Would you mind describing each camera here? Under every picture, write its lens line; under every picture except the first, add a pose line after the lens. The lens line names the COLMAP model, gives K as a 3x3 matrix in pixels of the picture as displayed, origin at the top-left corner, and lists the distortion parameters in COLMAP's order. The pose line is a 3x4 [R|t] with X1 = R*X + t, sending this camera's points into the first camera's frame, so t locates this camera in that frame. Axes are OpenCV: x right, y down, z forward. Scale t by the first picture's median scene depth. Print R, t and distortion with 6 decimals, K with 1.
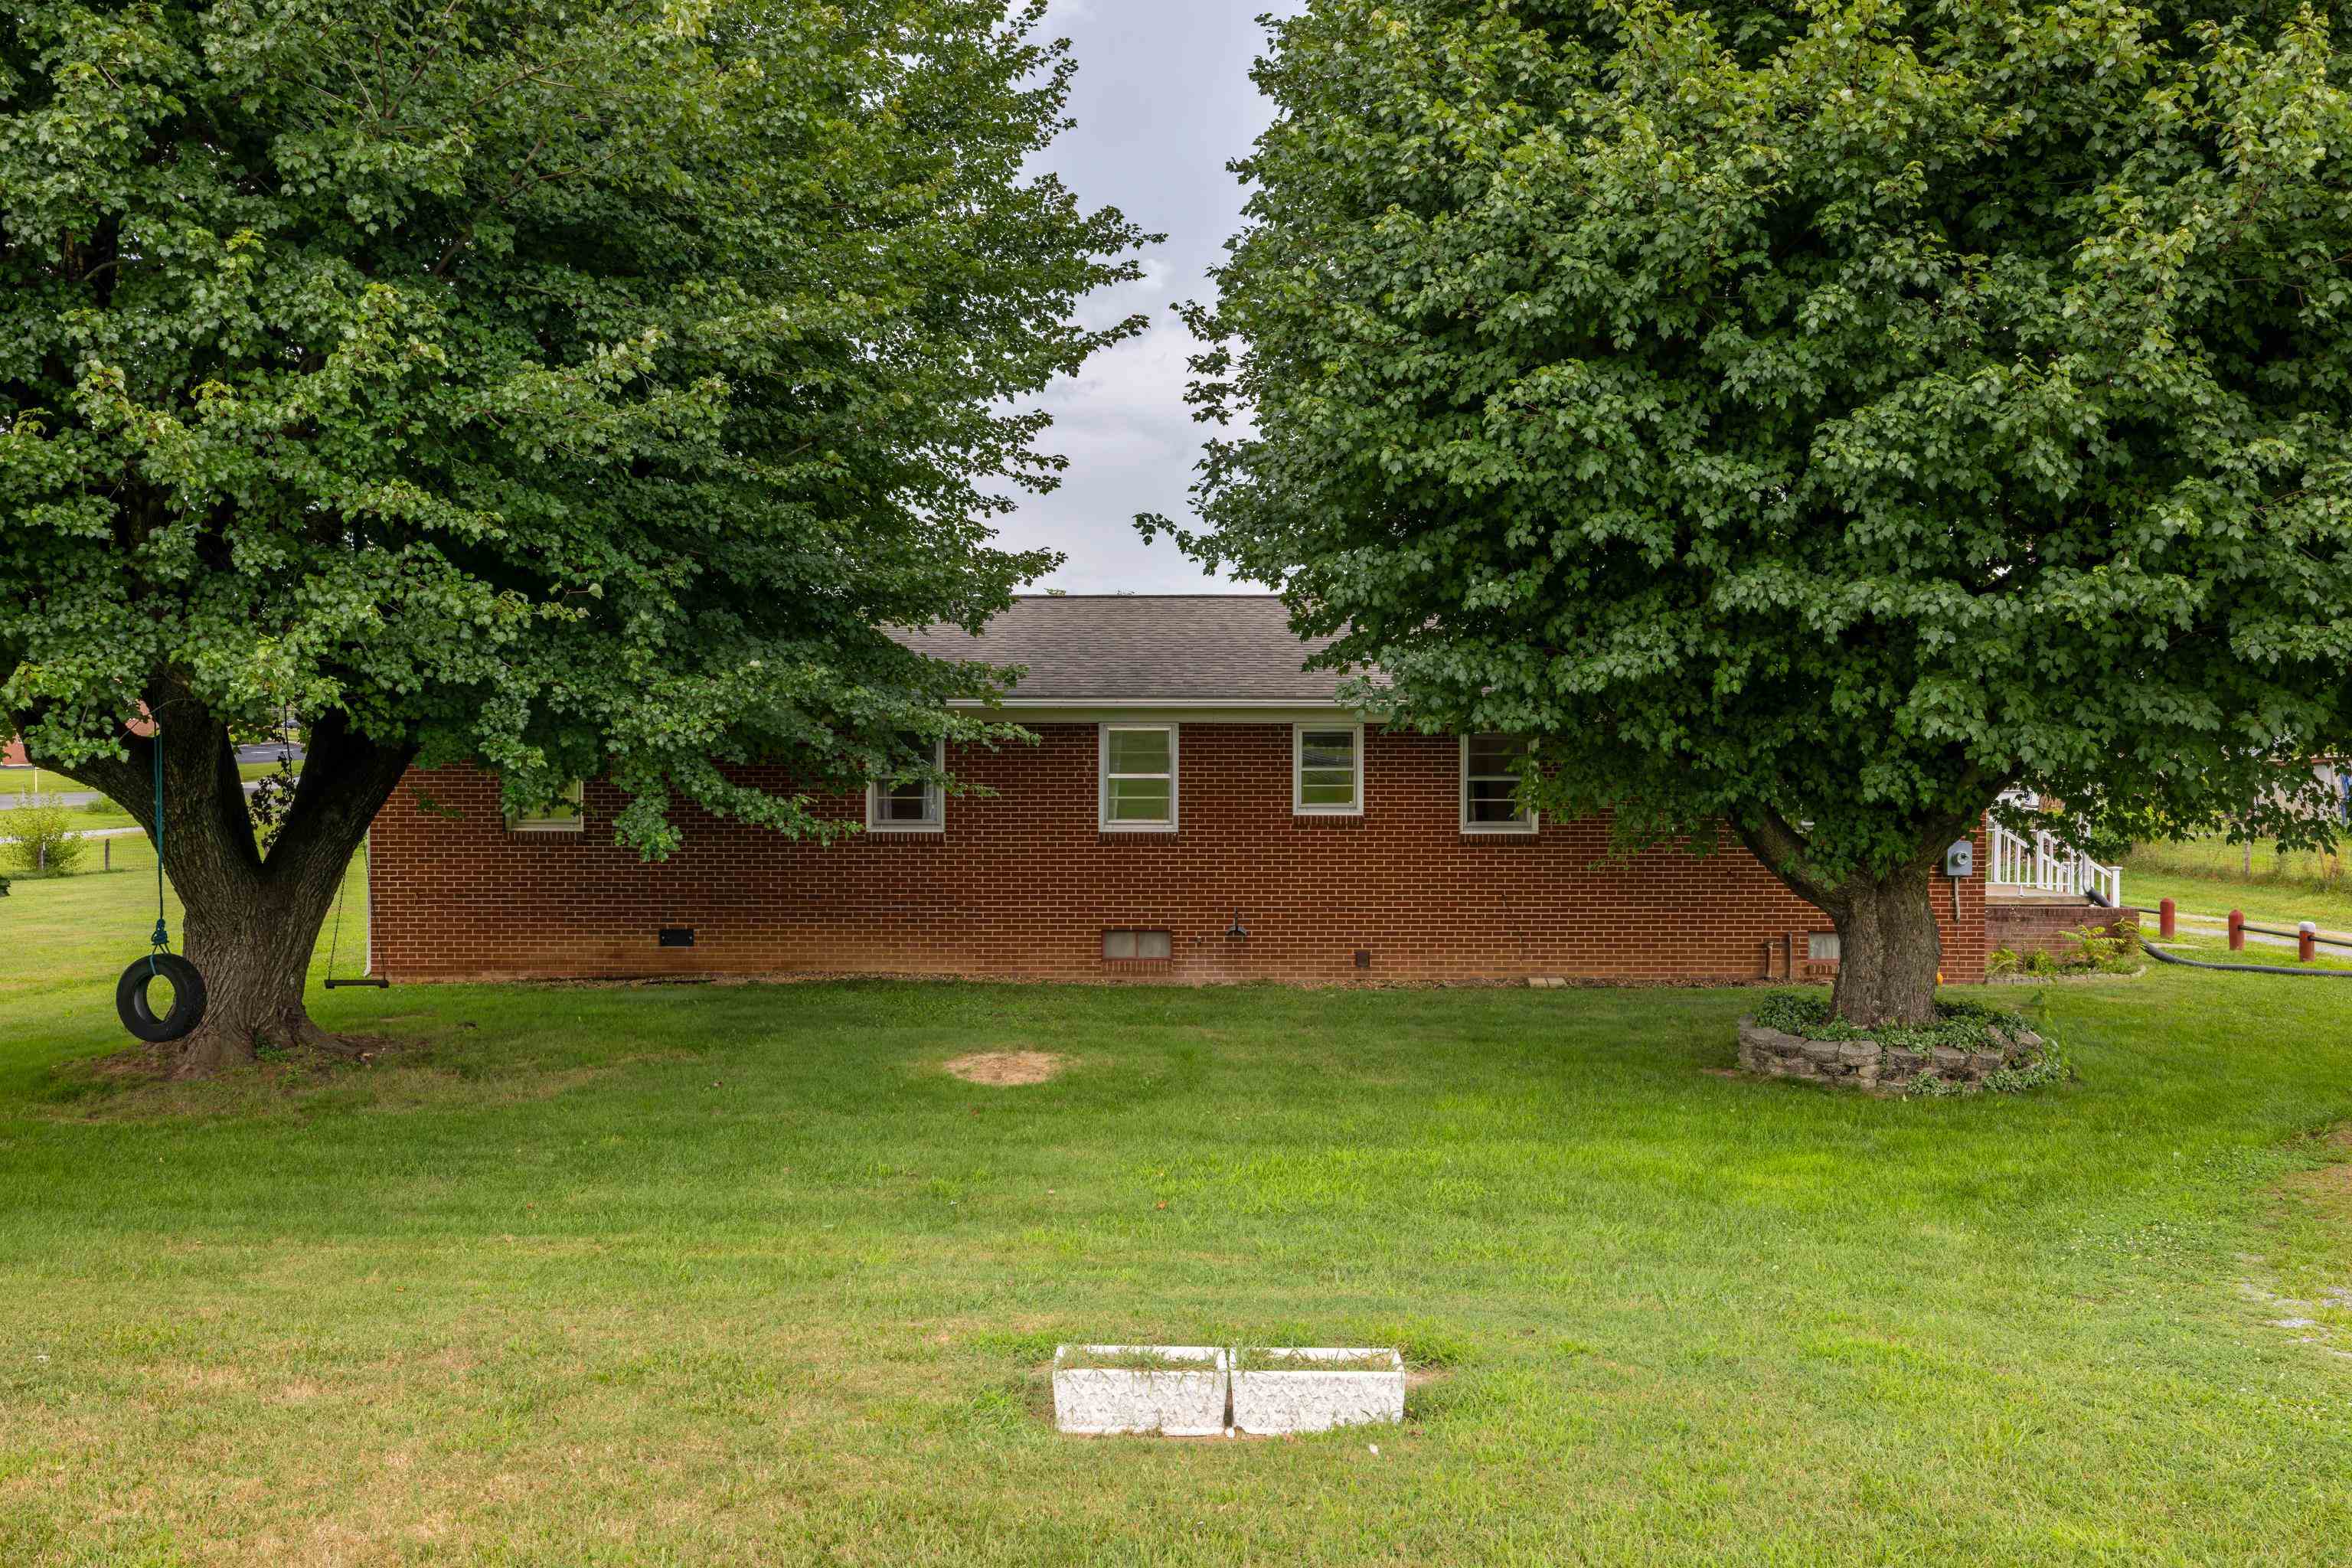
lens RADIAL K [[1862.7, 0, 1176.0], [0, 1862.7, 784.0], [0, 0, 1]] dist [0.006655, 0.001643]
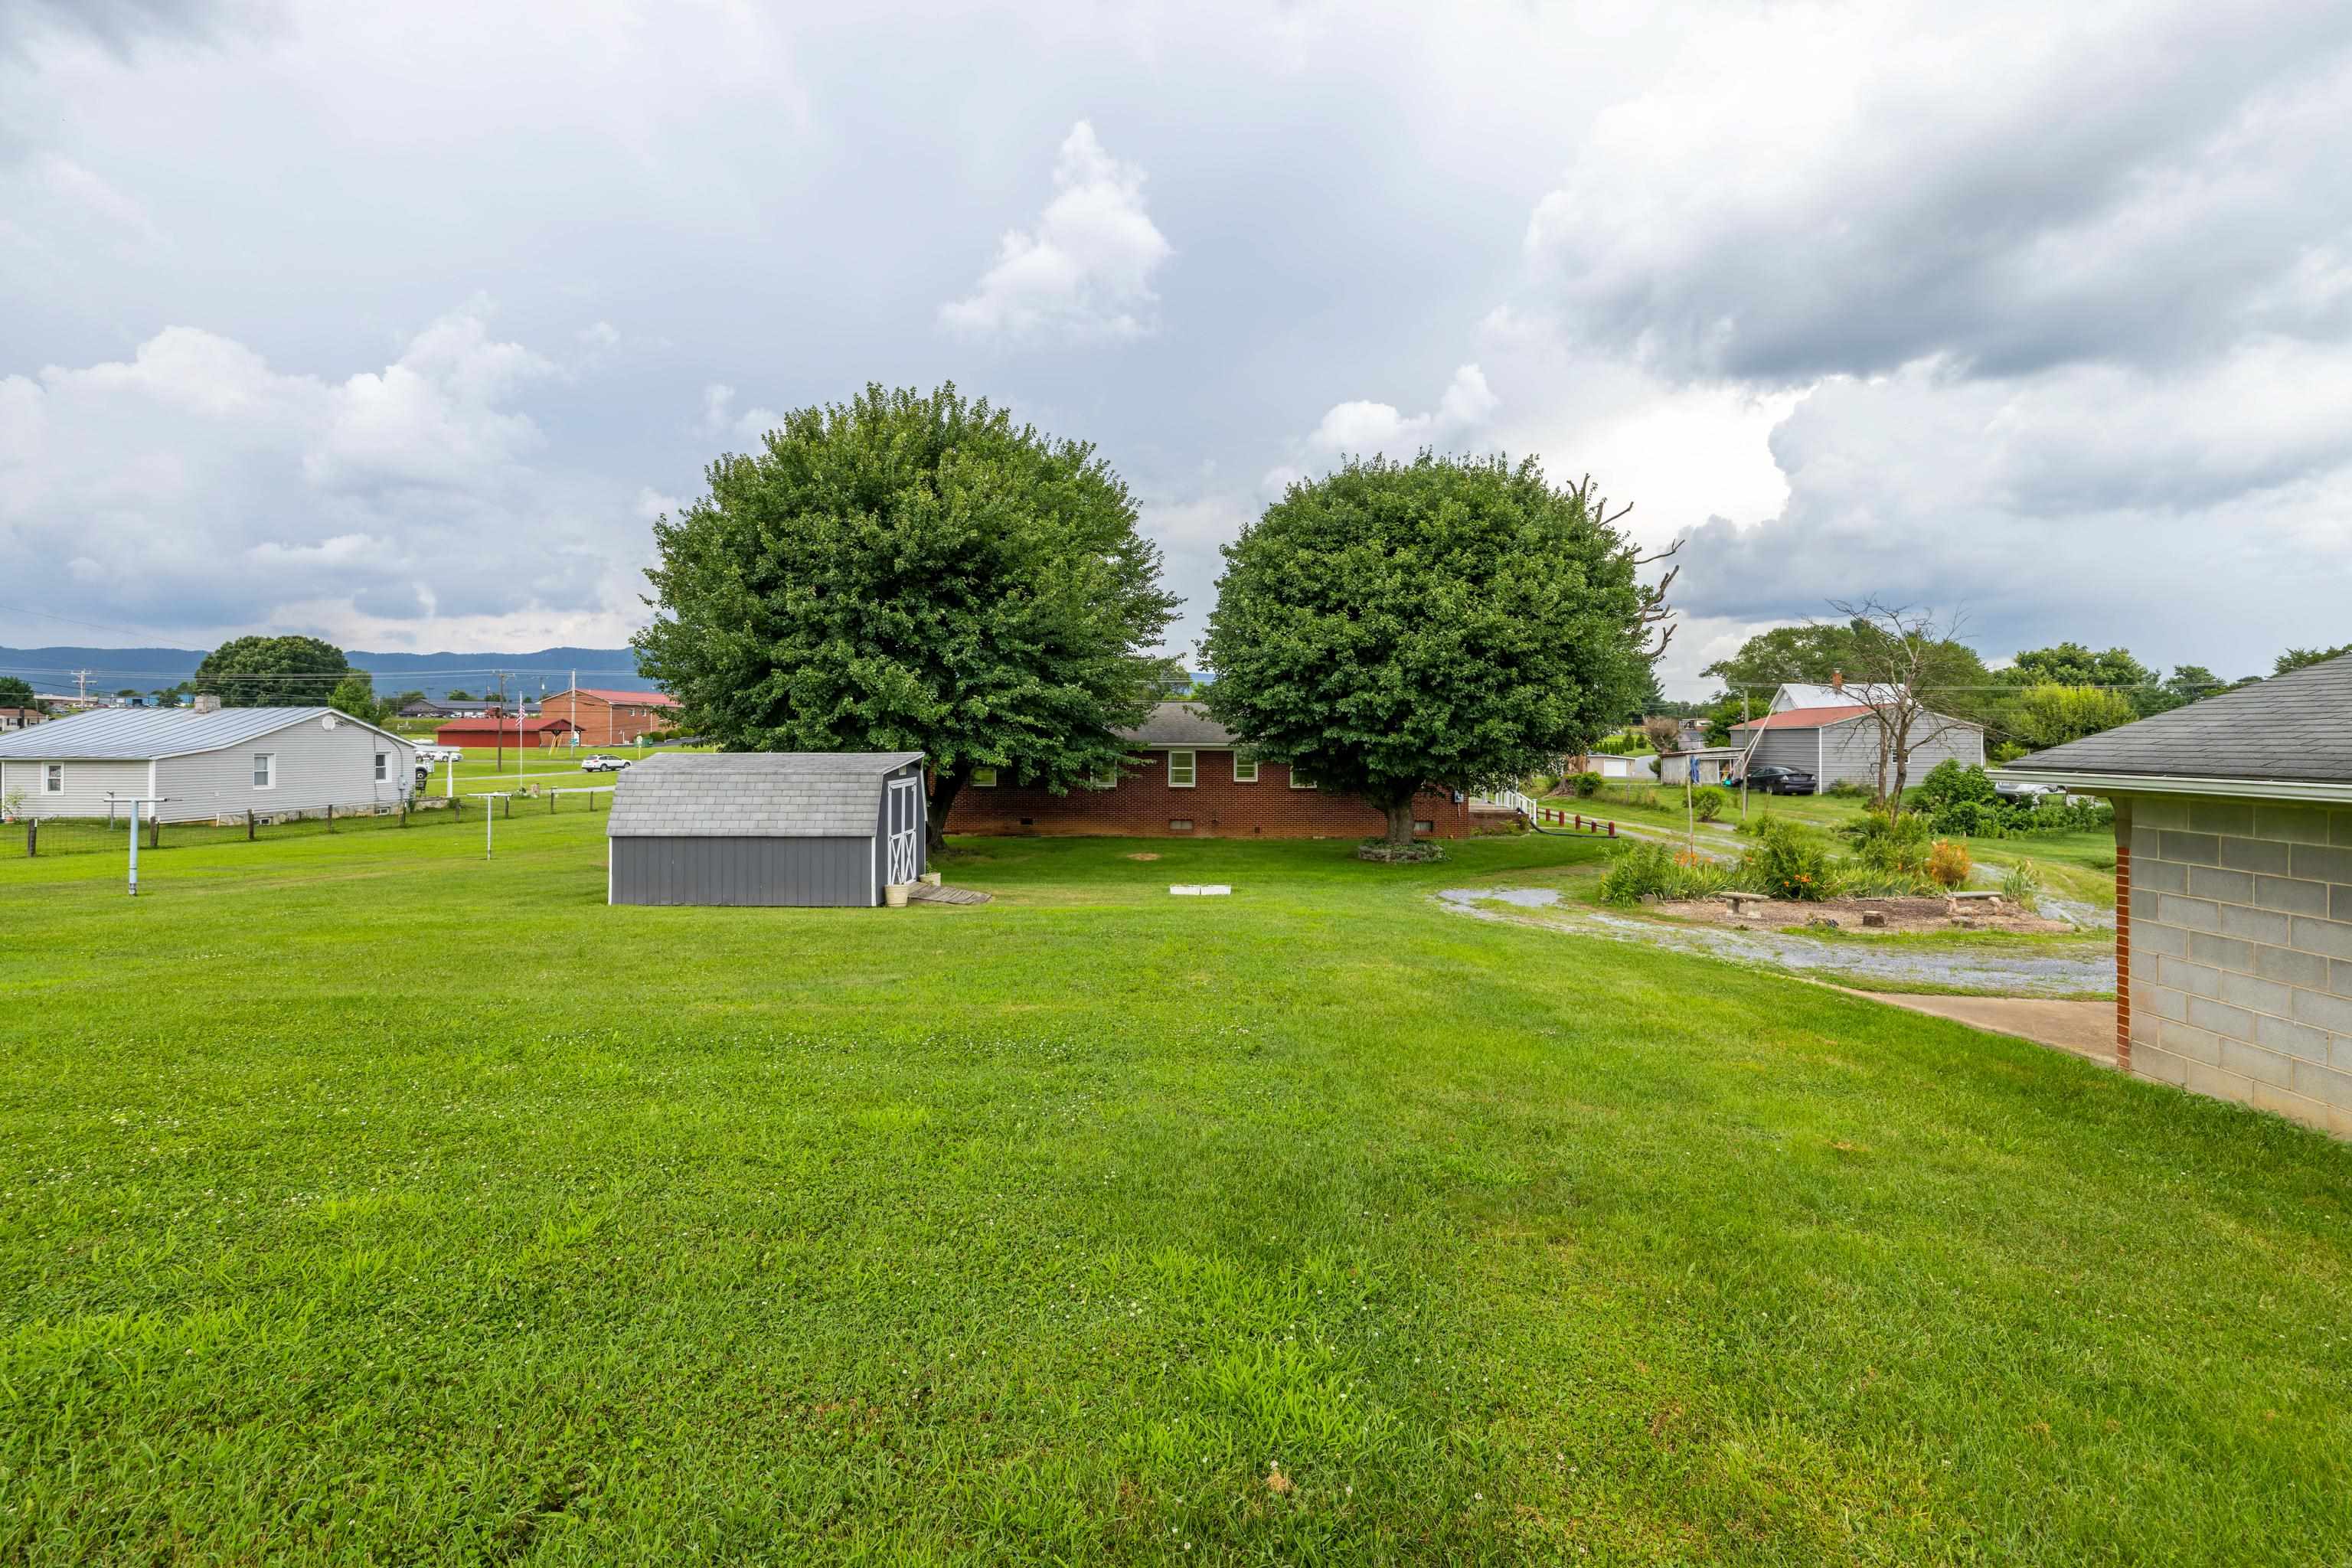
lens RADIAL K [[991.6, 0, 1180.9], [0, 991.6, 767.2], [0, 0, 1]] dist [-0.000279, 0.000286]
pose [[0.999848, 0.001903, -0.017316, 0.008400], [-0.001657, 0.999898, 0.014214, -0.043208], [0.017341, -0.014183, 0.999749, -0.893241]]
